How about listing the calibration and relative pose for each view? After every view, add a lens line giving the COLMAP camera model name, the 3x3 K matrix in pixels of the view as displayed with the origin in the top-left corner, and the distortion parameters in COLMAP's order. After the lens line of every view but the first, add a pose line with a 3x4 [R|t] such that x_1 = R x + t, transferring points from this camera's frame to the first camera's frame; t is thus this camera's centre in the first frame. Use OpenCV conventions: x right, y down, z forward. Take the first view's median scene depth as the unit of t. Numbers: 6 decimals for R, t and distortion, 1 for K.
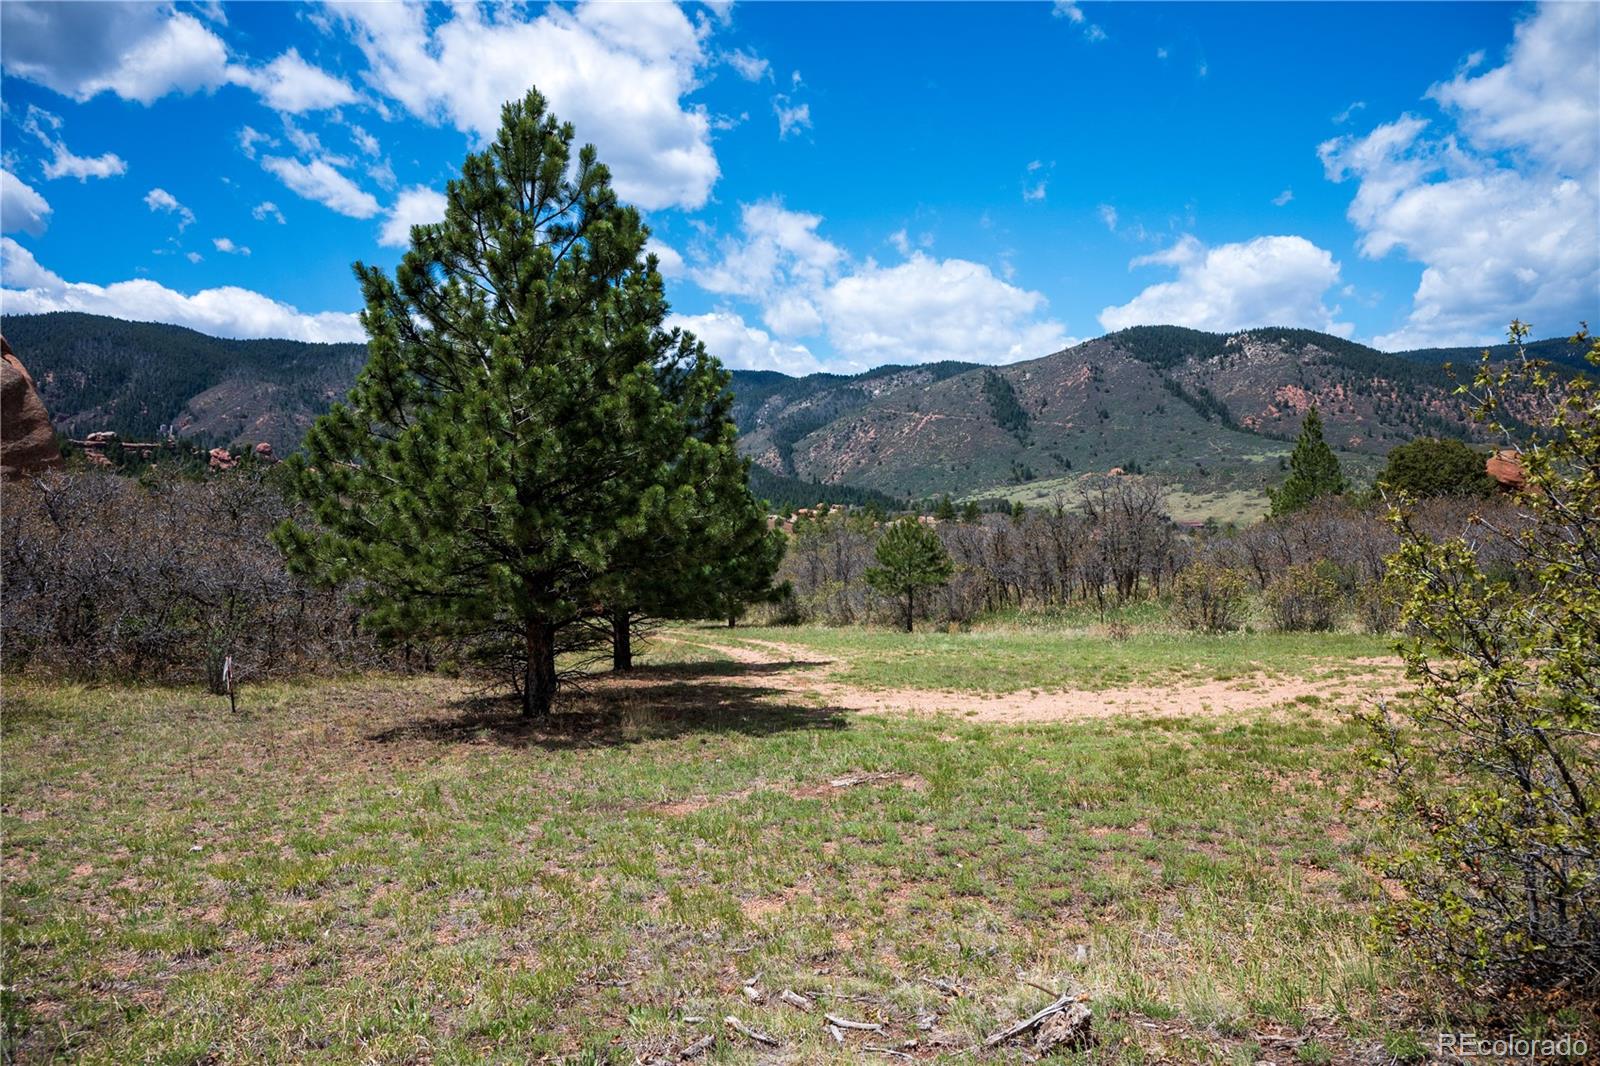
lens RADIAL K [[1057.5, 0, 786.0], [0, 1057.5, 522.1], [0, 0, 1]] dist [-0.008196, 0.000048]
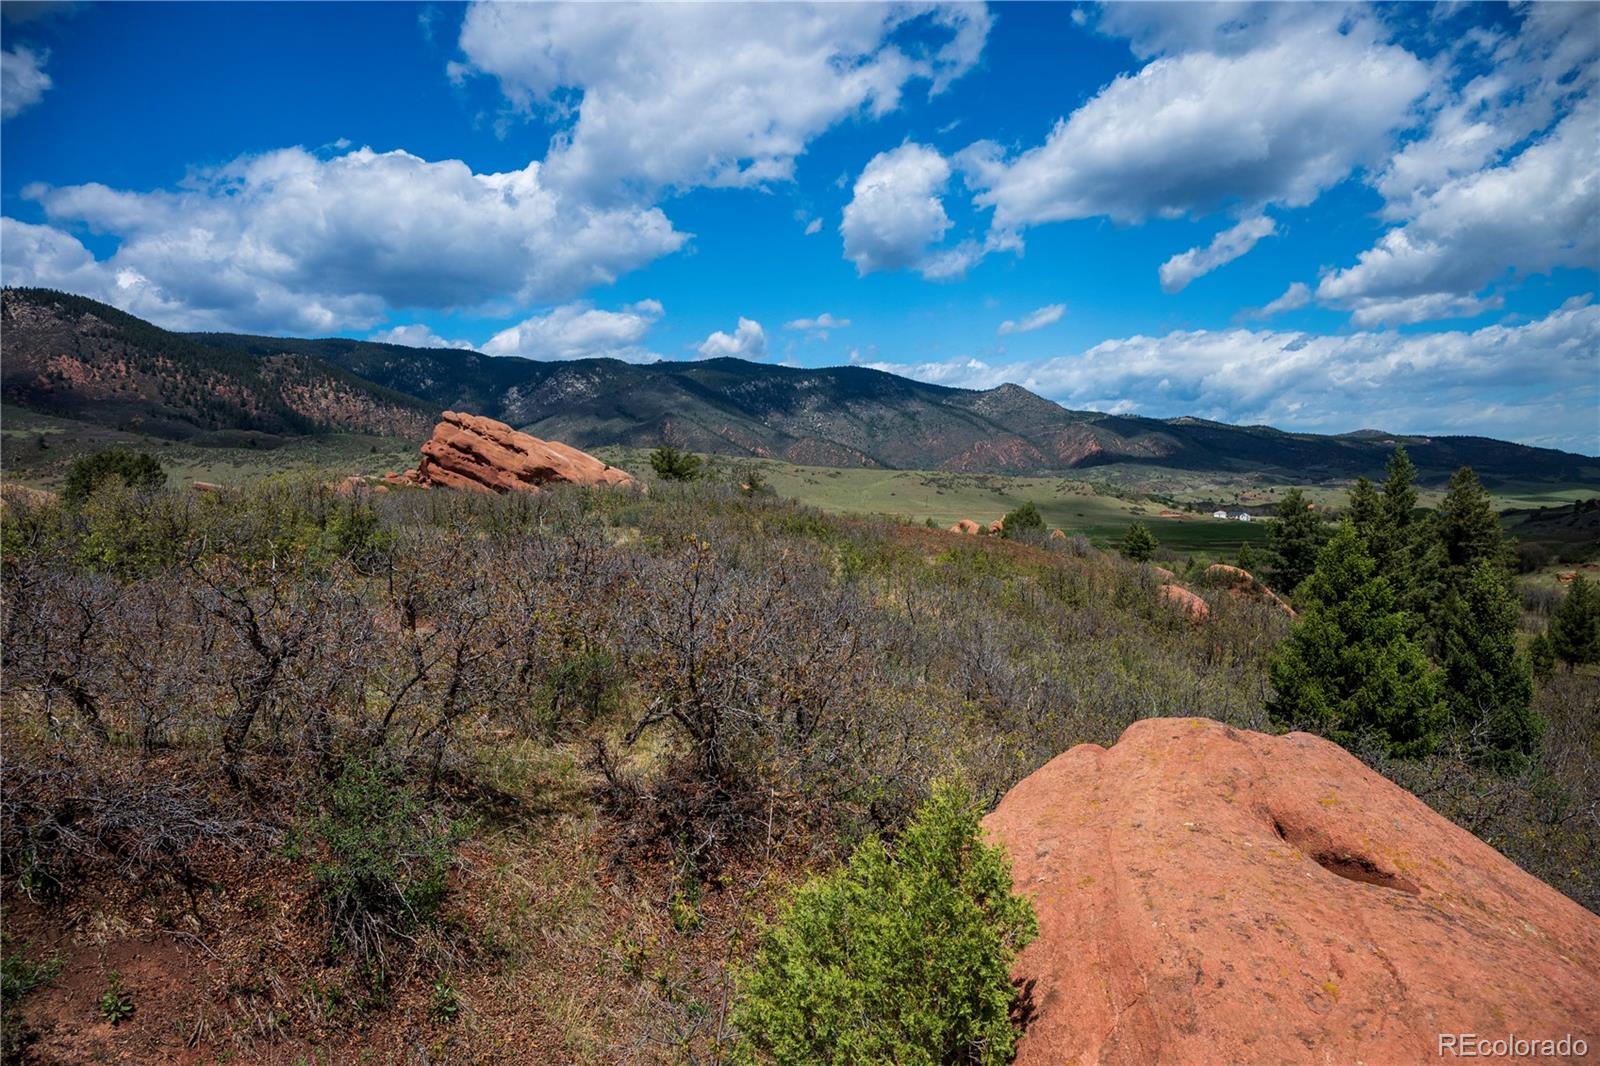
lens RADIAL K [[1057.5, 0, 807.7], [0, 1057.5, 530.7], [0, 0, 1]] dist [-0.008196, 0.000048]
pose [[0.509675, -0.032185, 0.859765, 0.047148], [0.007172, 0.999424, 0.033161, -0.009681], [-0.860337, -0.010735, 0.509612, -0.140685]]
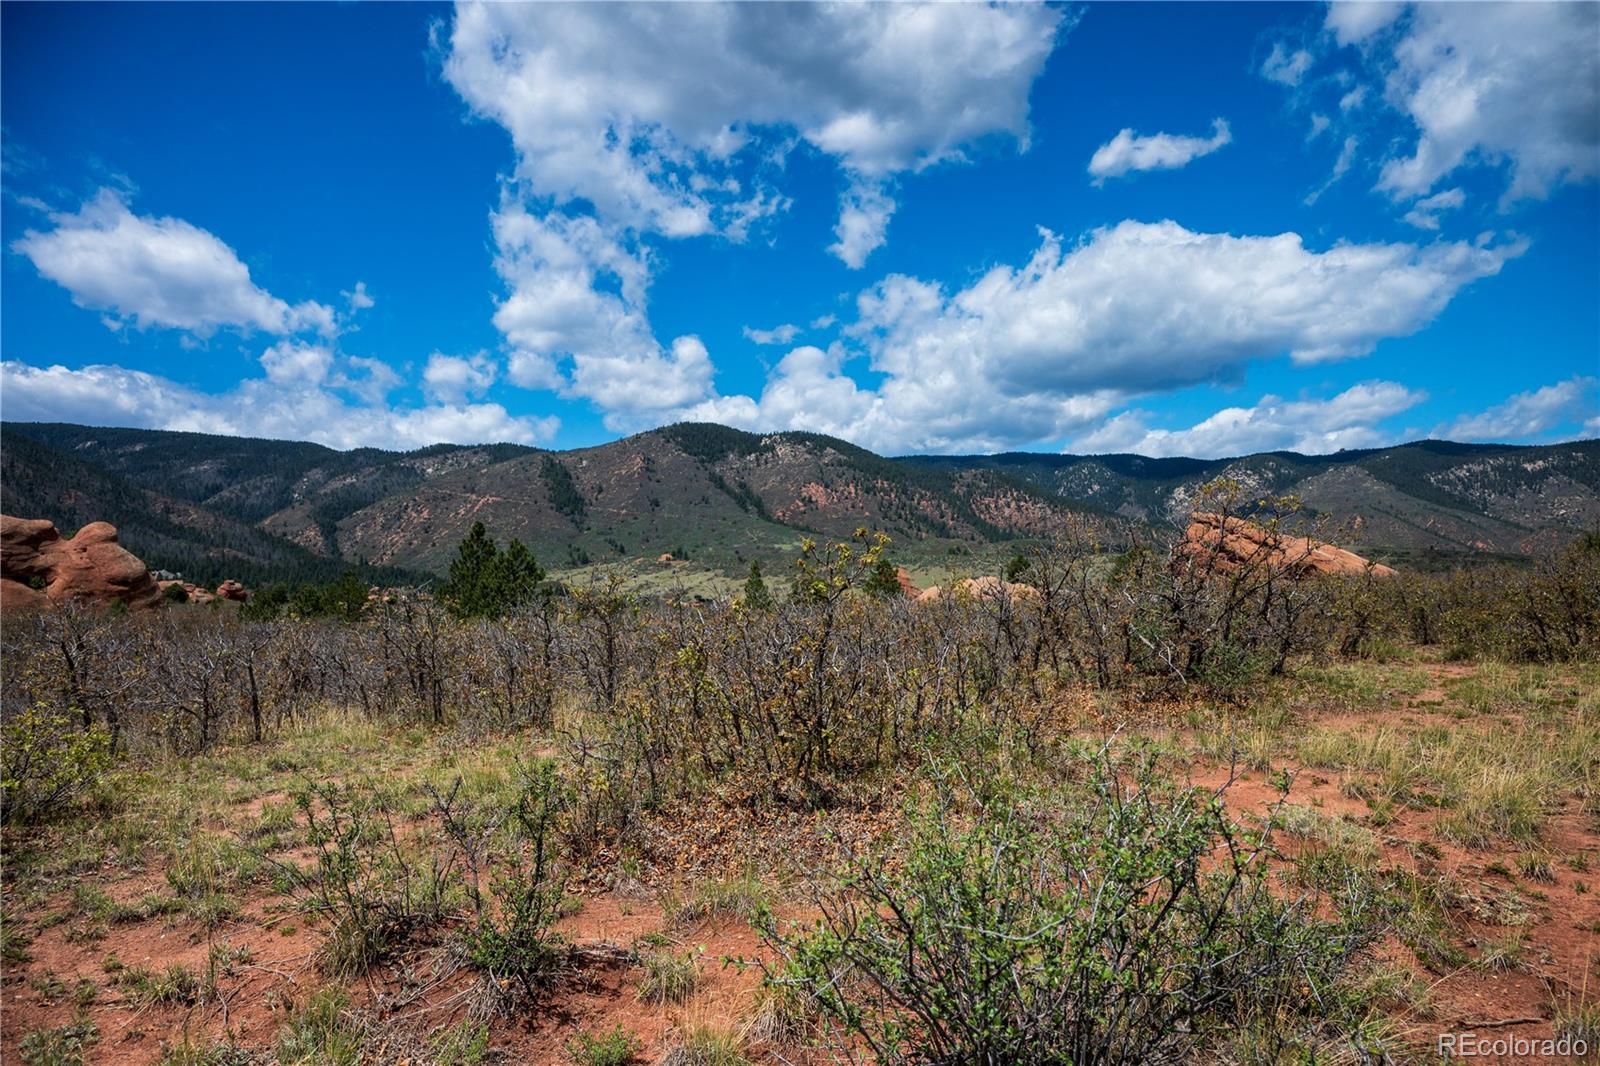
lens RADIAL K [[1057.5, 0, 800.2], [0, 1057.5, 536.1], [0, 0, 1]] dist [-0.008196, 0.000048]
pose [[0.909612, 0.021874, 0.414883, -0.038416], [0.004296, 0.998064, -0.062040, -0.005564], [-0.415437, 0.058215, 0.907757, -0.130966]]
